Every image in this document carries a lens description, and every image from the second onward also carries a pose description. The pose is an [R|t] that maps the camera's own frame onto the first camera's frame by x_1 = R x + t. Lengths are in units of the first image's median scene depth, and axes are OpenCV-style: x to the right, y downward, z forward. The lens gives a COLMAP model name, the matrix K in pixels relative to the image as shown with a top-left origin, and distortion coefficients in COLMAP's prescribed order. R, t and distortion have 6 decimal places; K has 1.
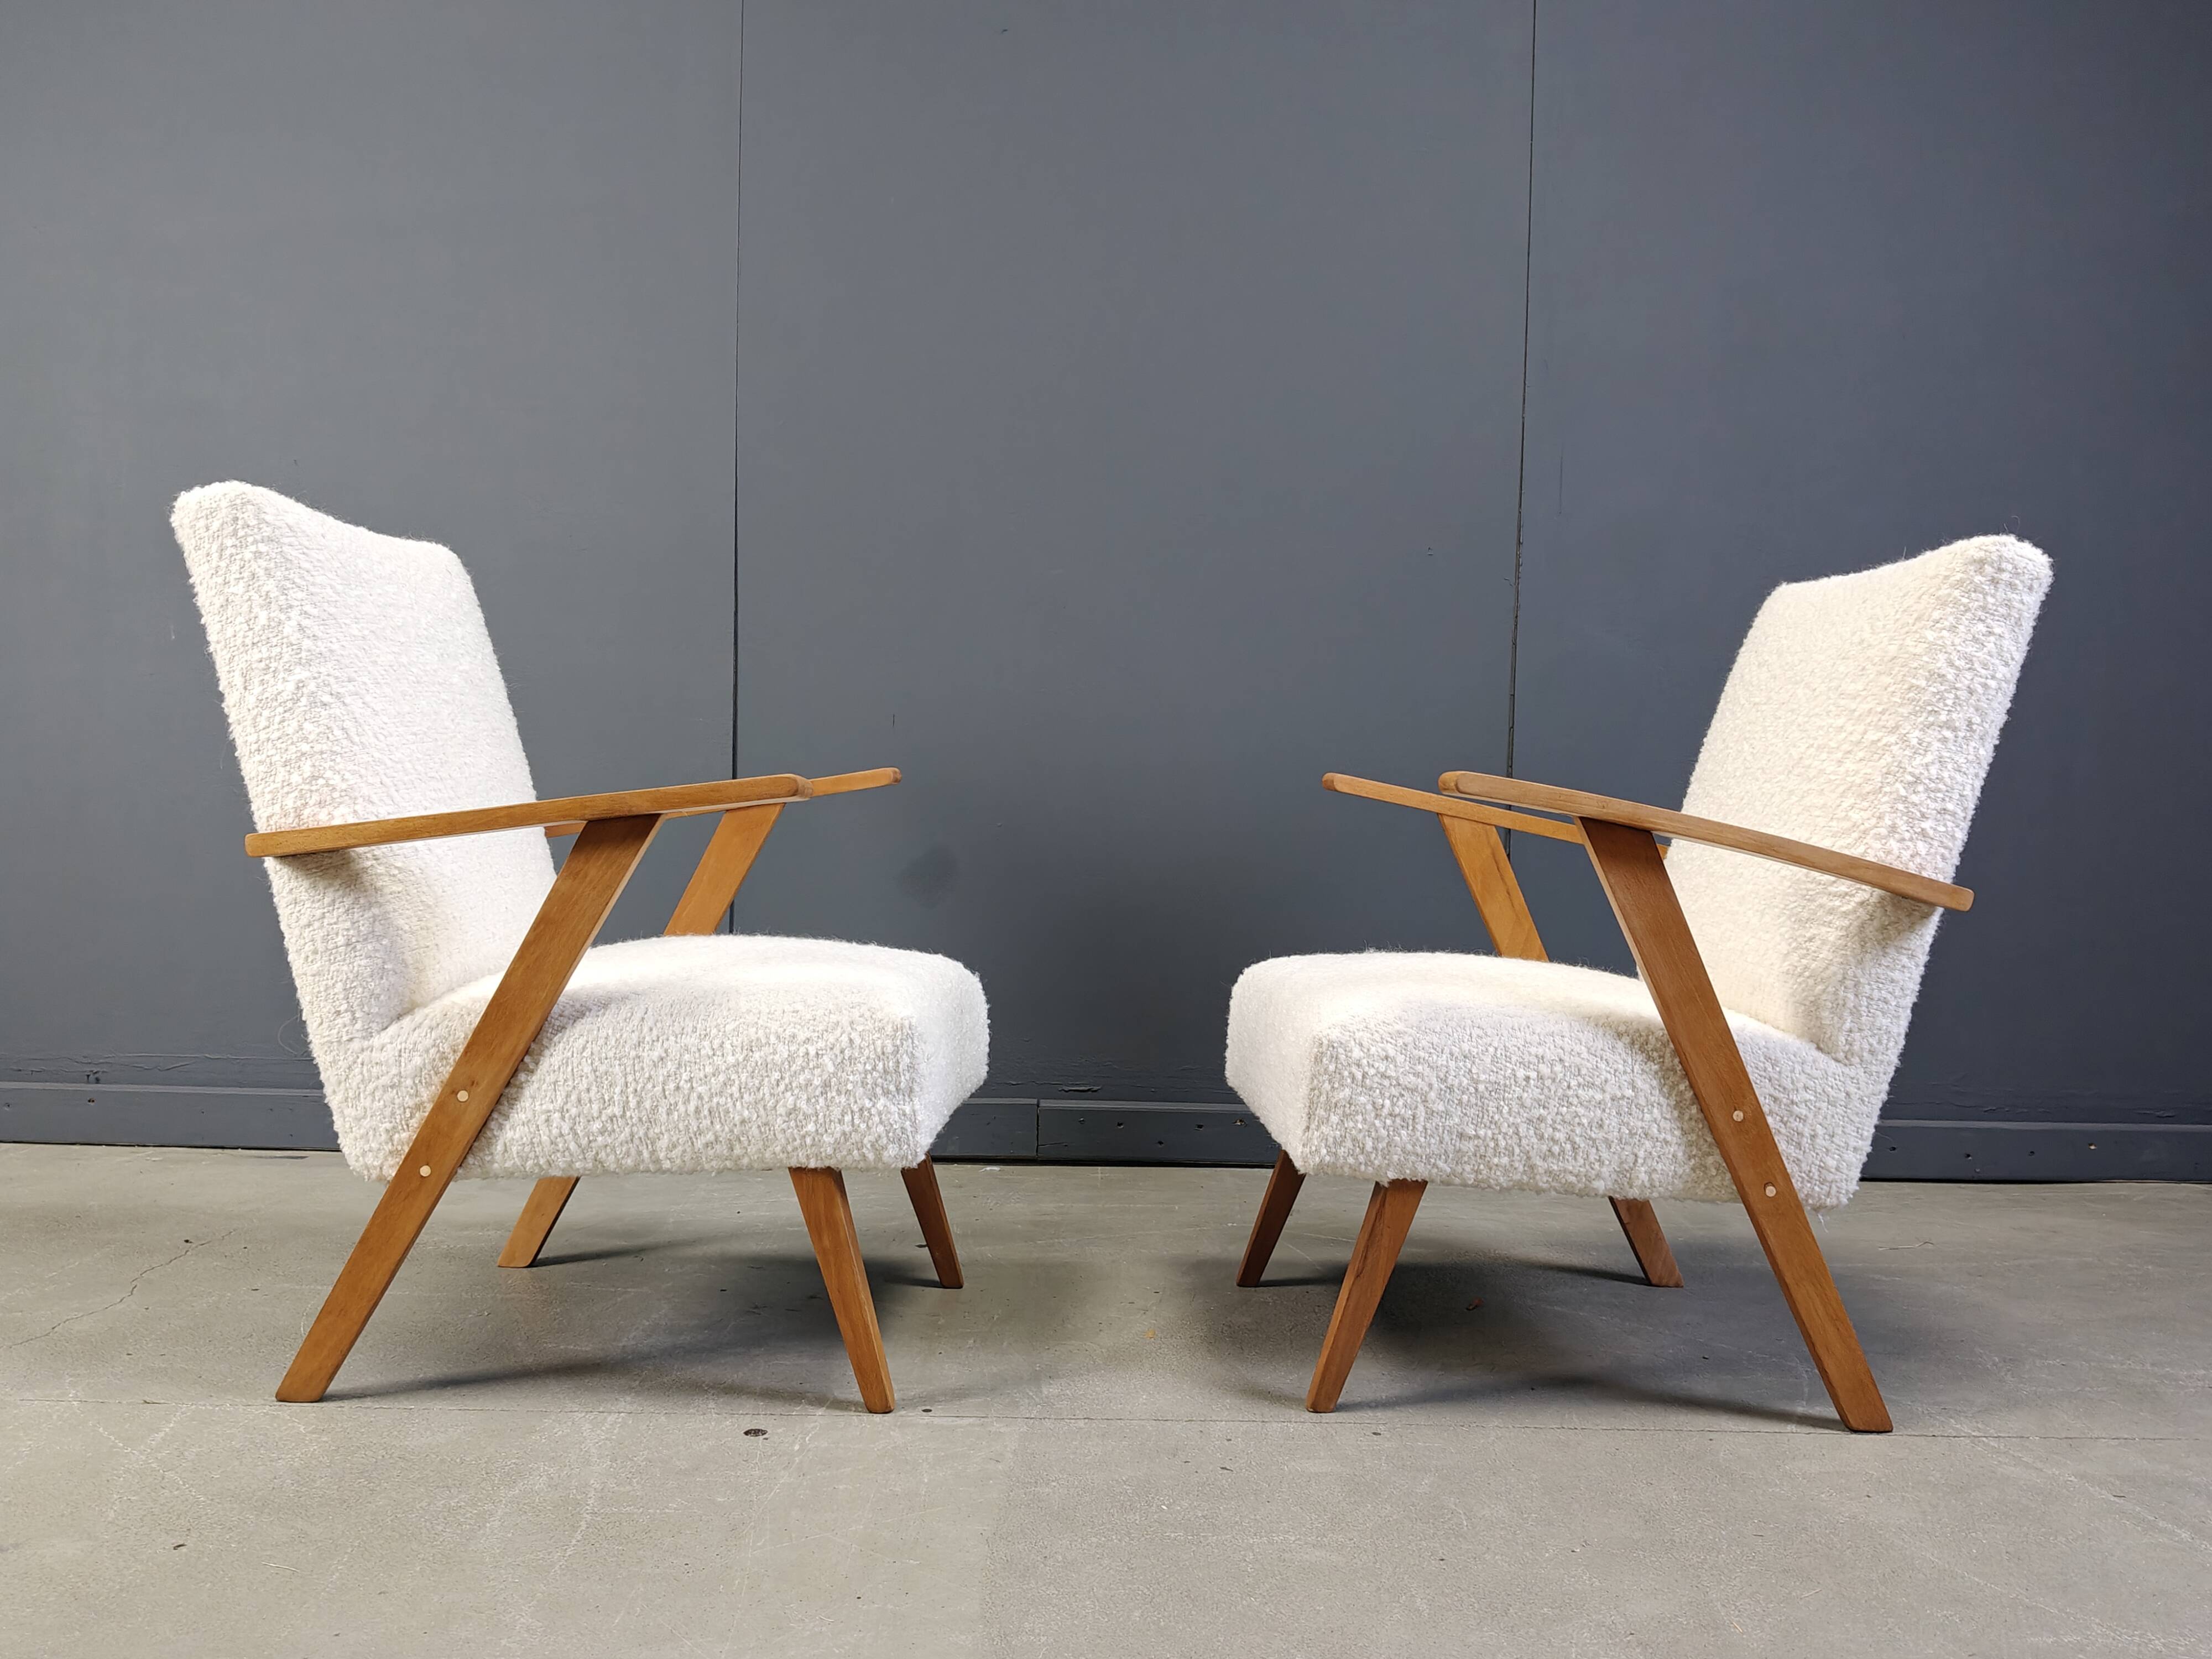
lens RADIAL K [[1860.5, 0, 1119.8], [0, 1860.5, 824.9], [0, 0, 1]] dist [0.011984, -0.053994]
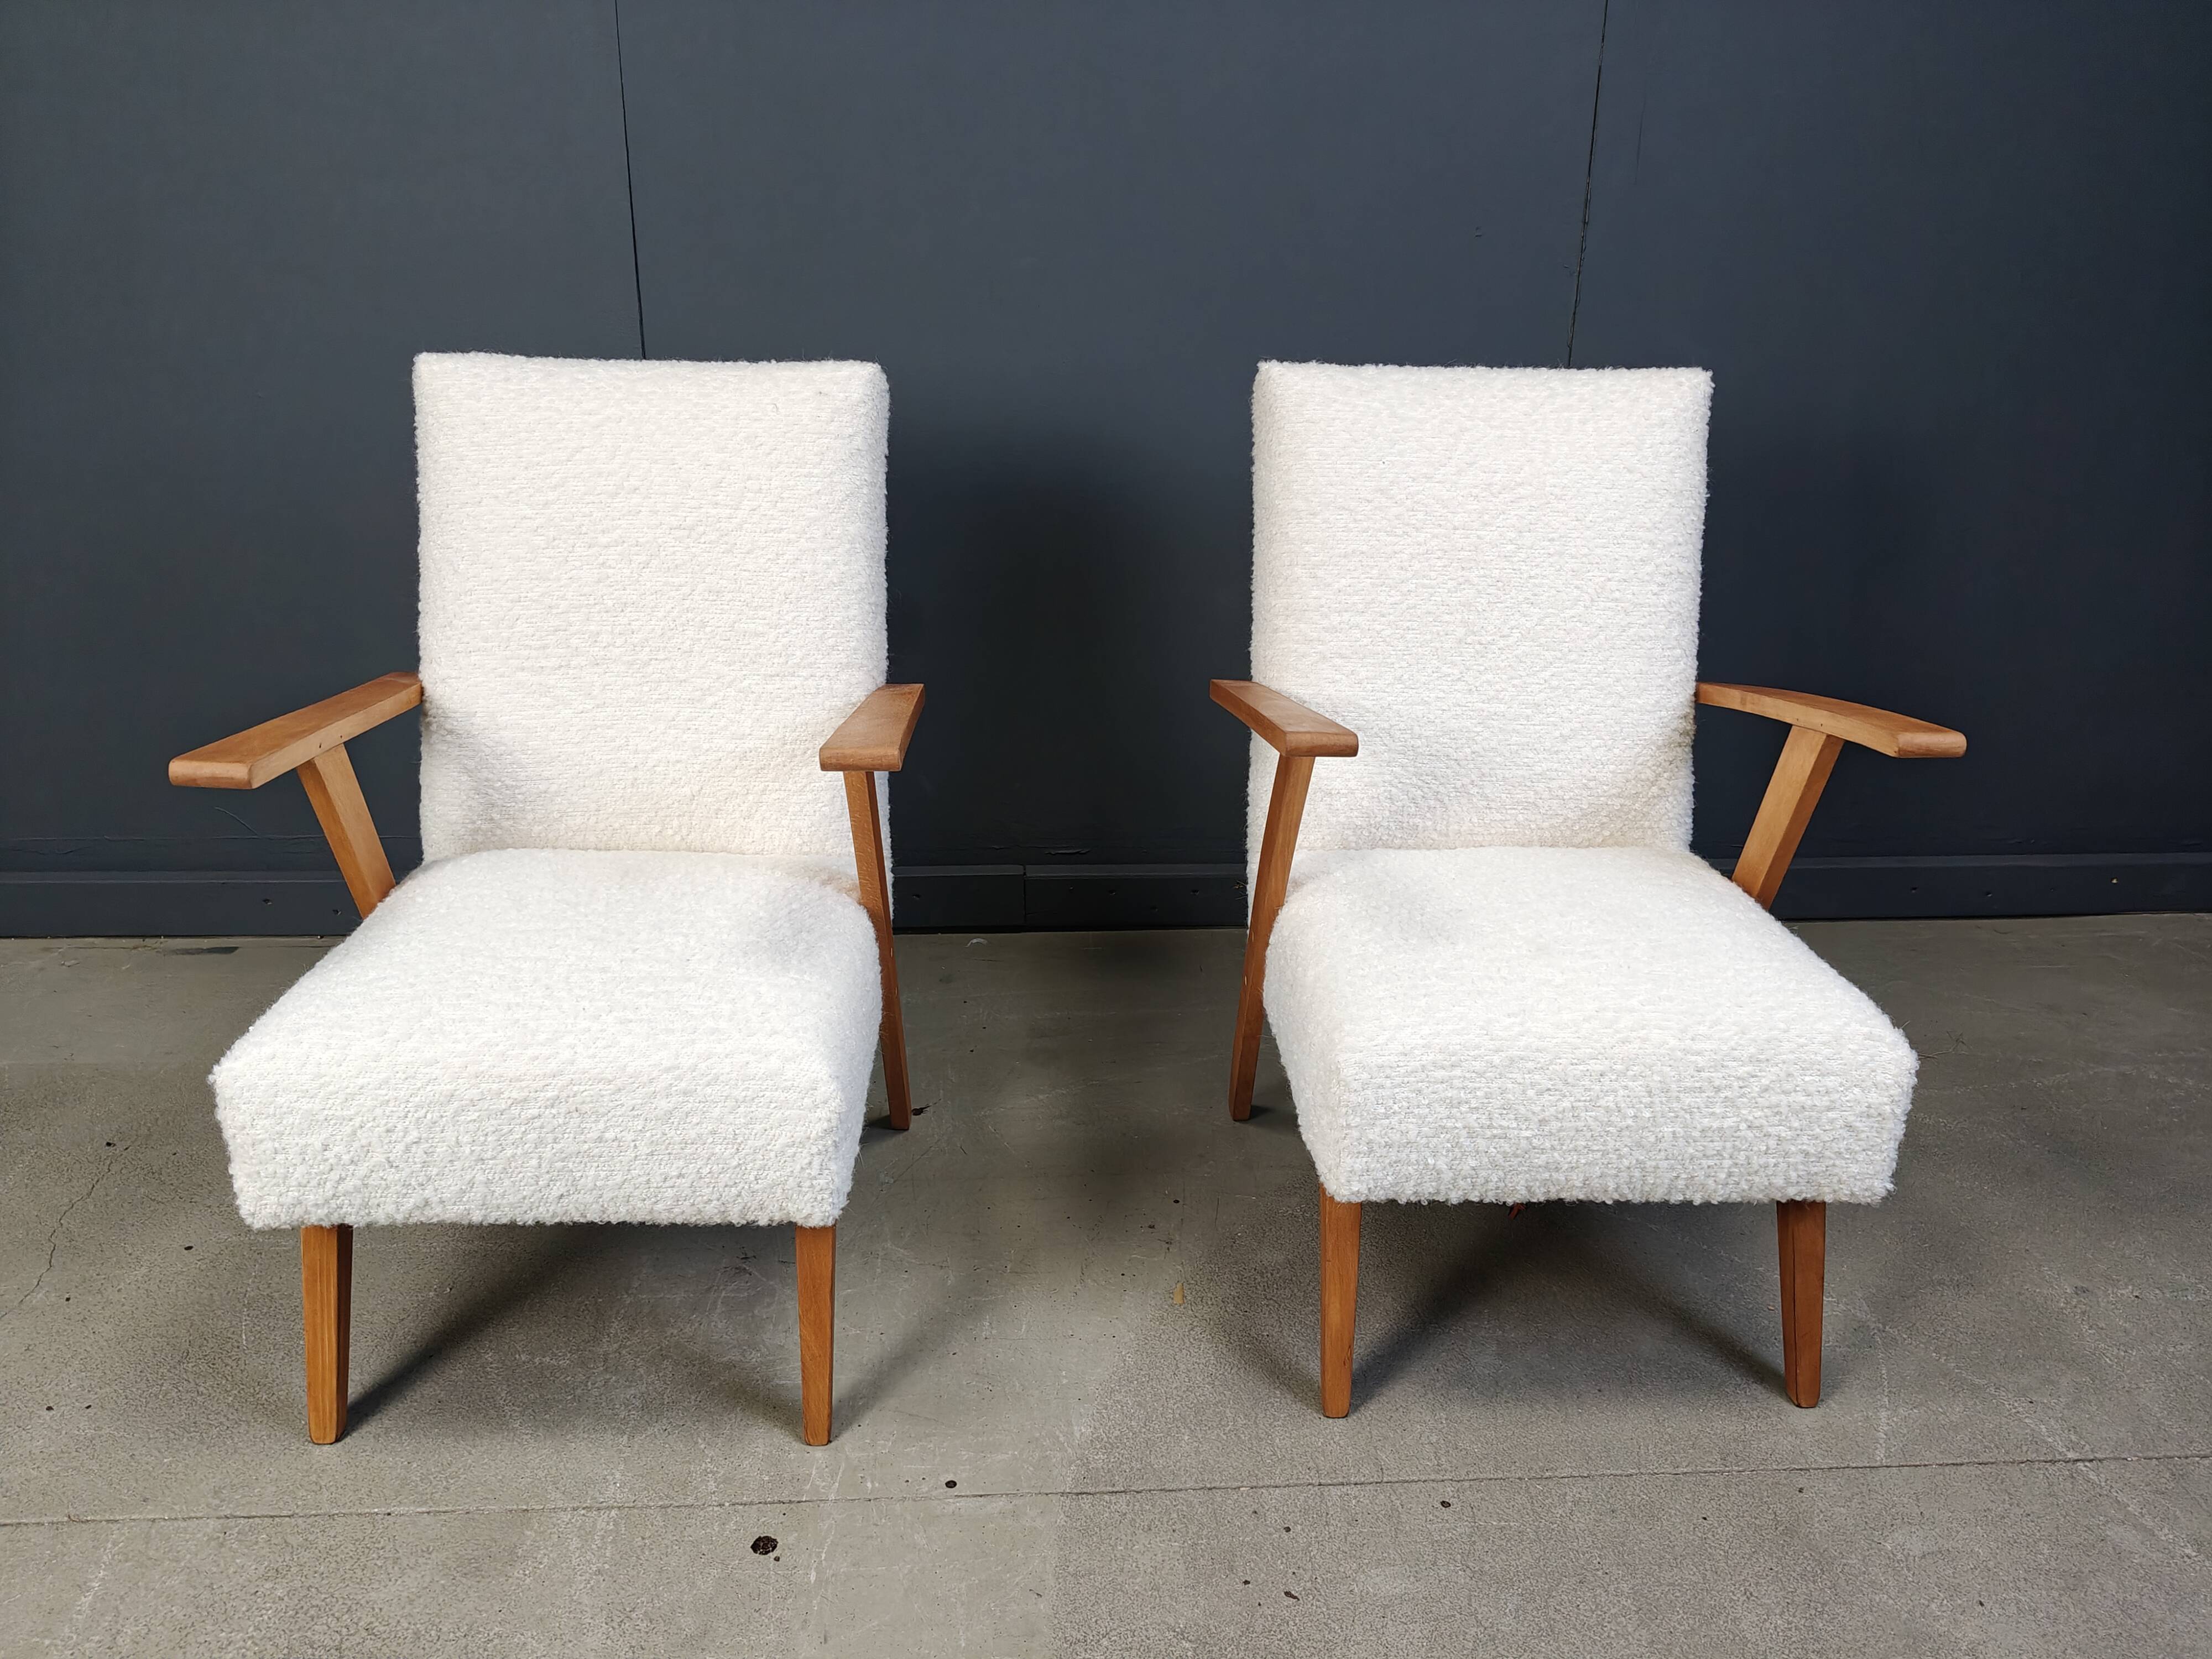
lens RADIAL K [[1728.3, 0, 1113.3], [0, 1728.3, 831.3], [0, 0, 1]] dist [0.009243, -0.047296]
pose [[0.999180, -0.020066, 0.035177, -0.048175], [0.006829, 0.939664, 0.342030, -0.274250], [-0.039918, -0.341509, 0.939030, 0.317357]]
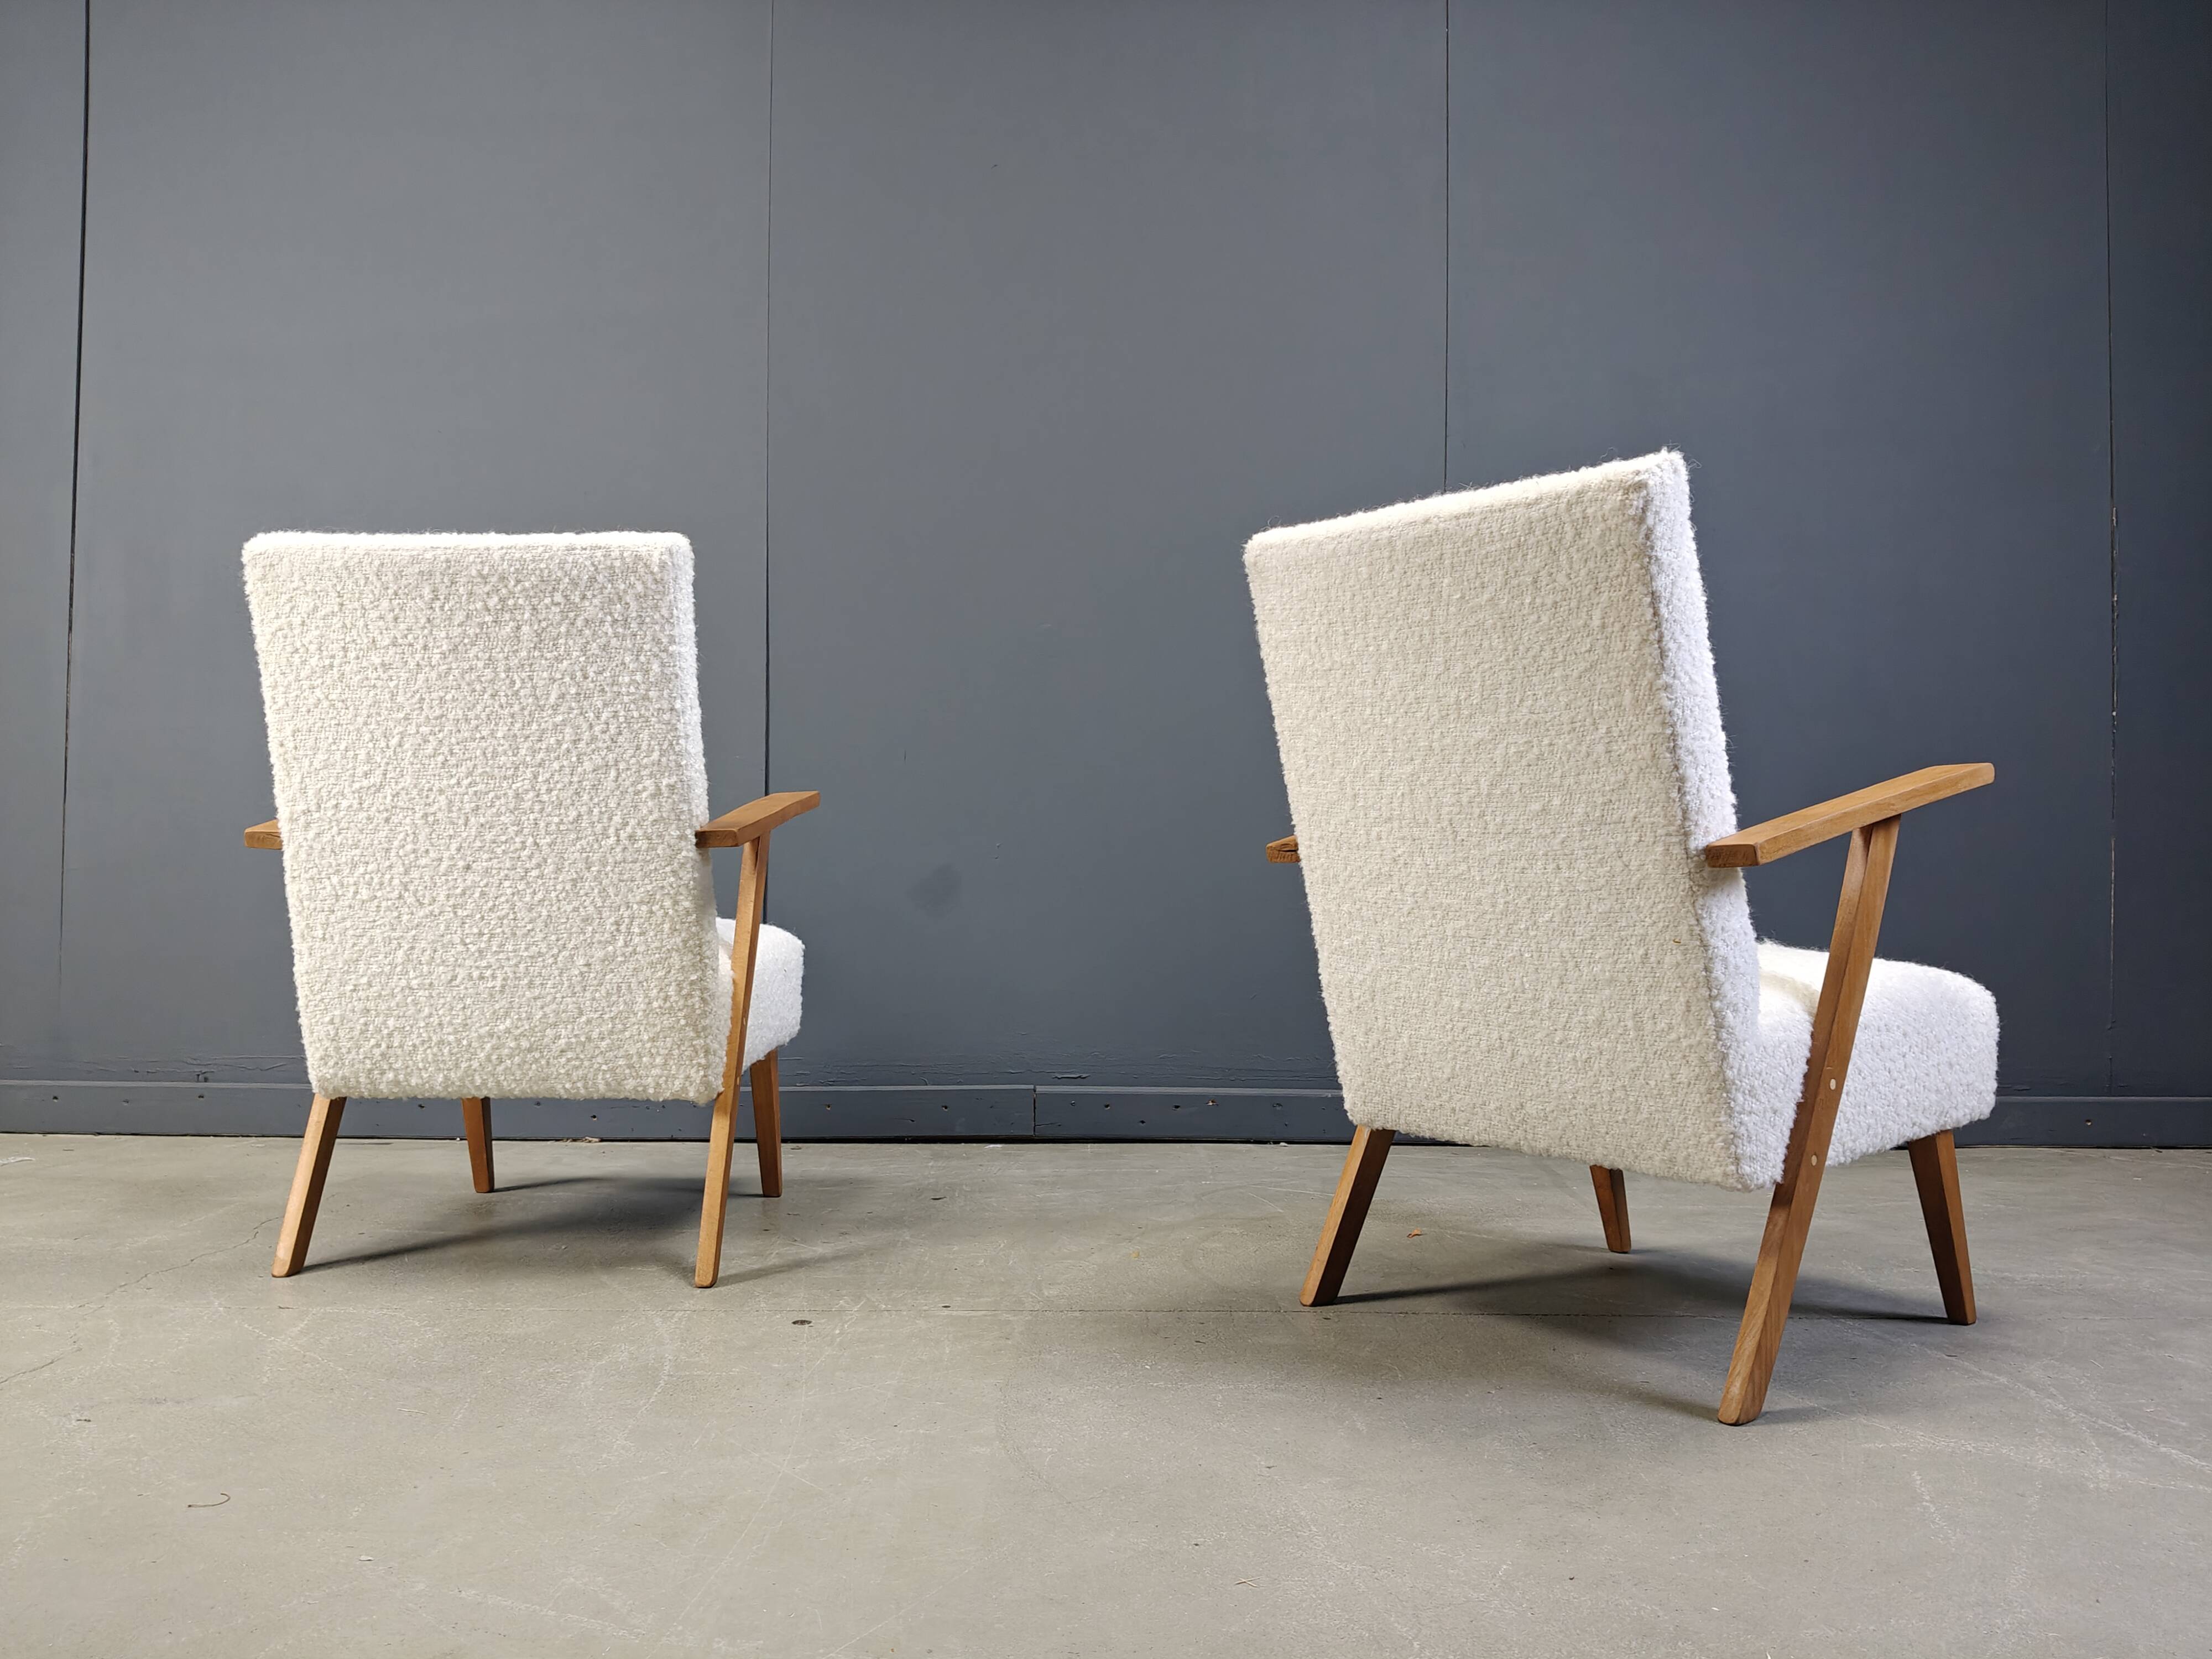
lens RADIAL K [[1728.3, 0, 1117.1], [0, 1728.3, 833.2], [0, 0, 1]] dist [0.009243, -0.047296]
pose [[0.999885, -0.012639, 0.008331, -0.000725], [0.012964, 0.999113, -0.040074, 0.060825], [-0.007817, 0.040178, 0.999162, -0.107195]]
